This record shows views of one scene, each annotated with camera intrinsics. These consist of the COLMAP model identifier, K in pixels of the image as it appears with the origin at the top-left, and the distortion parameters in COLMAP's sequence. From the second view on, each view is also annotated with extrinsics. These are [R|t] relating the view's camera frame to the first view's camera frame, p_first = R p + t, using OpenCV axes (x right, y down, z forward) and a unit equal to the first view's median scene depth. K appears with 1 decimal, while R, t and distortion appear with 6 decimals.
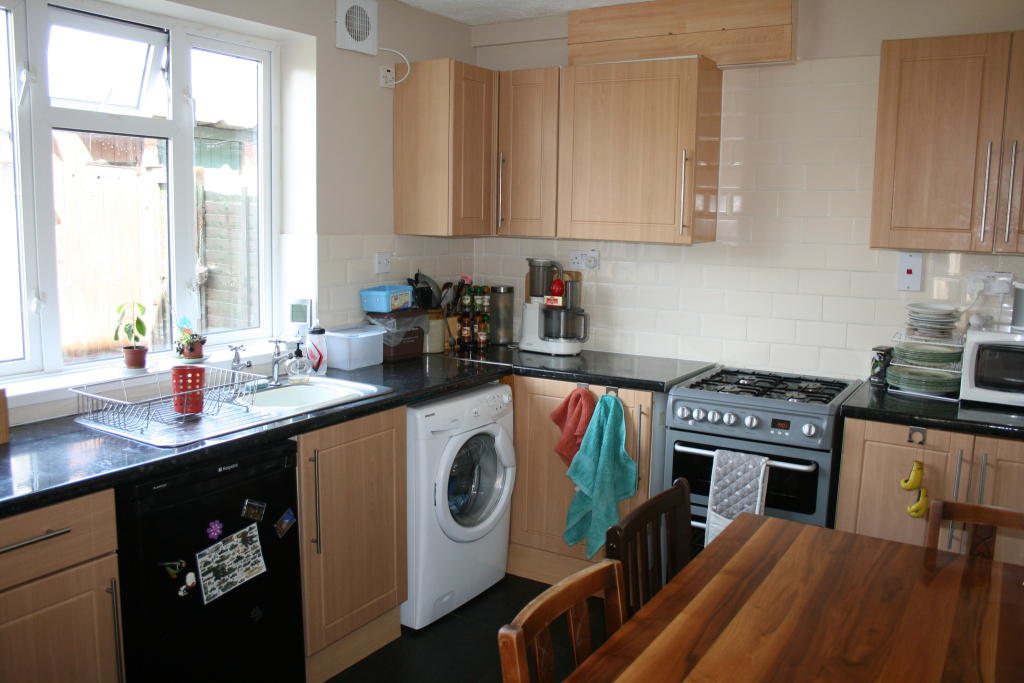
lens RADIAL K [[853.8, 0, 512.0], [0, 853.8, 341.5], [0, 0, 1]] dist [-0.152970, 0.118232]
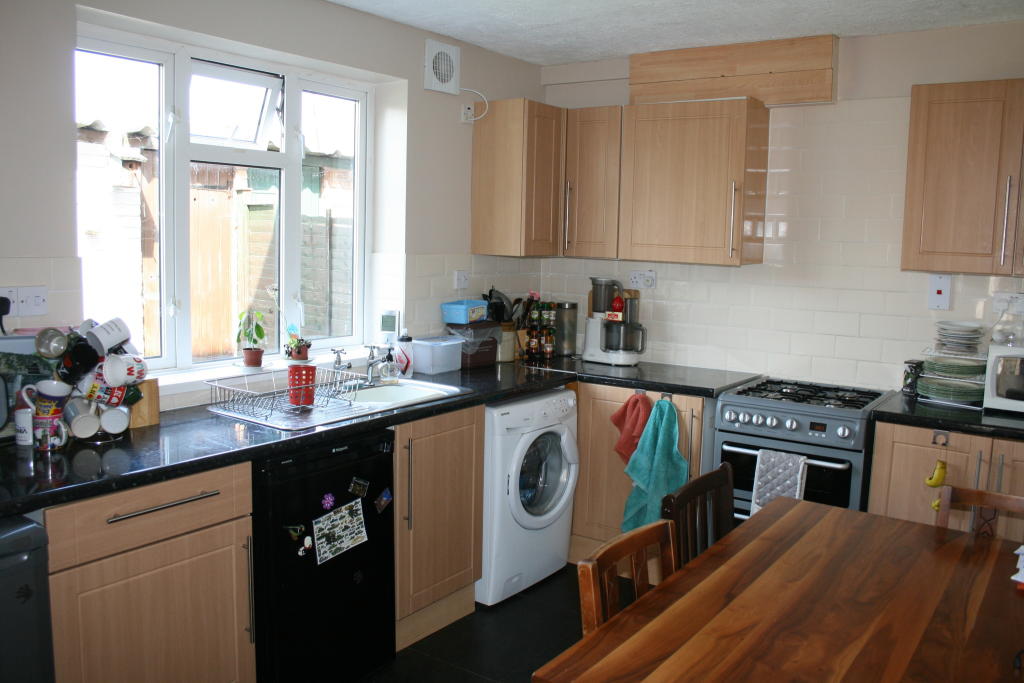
lens RADIAL K [[853.8, 0, 512.0], [0, 853.8, 341.5], [0, 0, 1]] dist [-0.152970, 0.118232]
pose [[0.997992, 0.013741, -0.061825, -0.017796], [-0.015249, 0.999596, -0.023997, 0.016687], [0.061470, 0.024892, 0.997798, -0.129719]]
